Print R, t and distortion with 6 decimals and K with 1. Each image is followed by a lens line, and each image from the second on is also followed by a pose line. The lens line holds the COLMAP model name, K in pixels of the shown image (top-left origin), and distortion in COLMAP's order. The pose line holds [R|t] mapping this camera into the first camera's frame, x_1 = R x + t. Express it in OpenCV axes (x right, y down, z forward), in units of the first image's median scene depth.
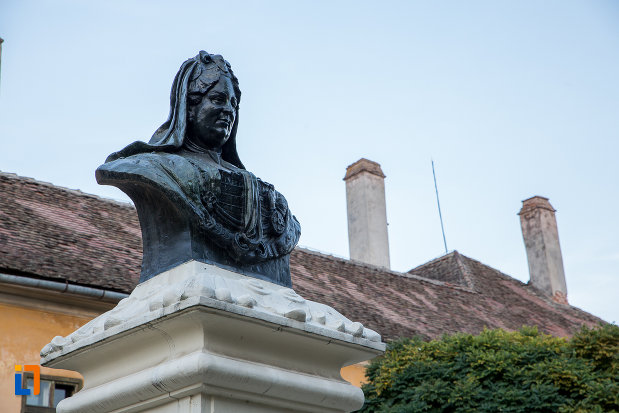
lens RADIAL K [[1154.3, 0, 309.5], [0, 1154.3, 206.5], [0, 0, 1]] dist [0.212485, 0.070560]
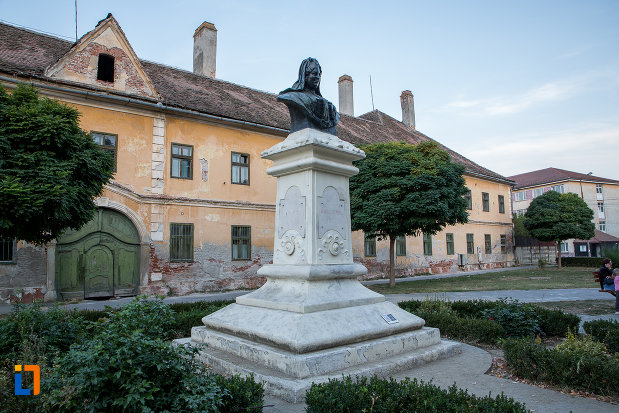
lens RADIAL K [[432.8, 0, 309.5], [0, 432.8, 206.5], [0, 0, 1]] dist [-0.111295, 0.000050]
pose [[0.999585, 0.027220, -0.009408, -0.070883], [-0.023588, 0.961199, 0.274847, -0.064564], [0.016524, -0.274511, 0.961442, -0.186948]]
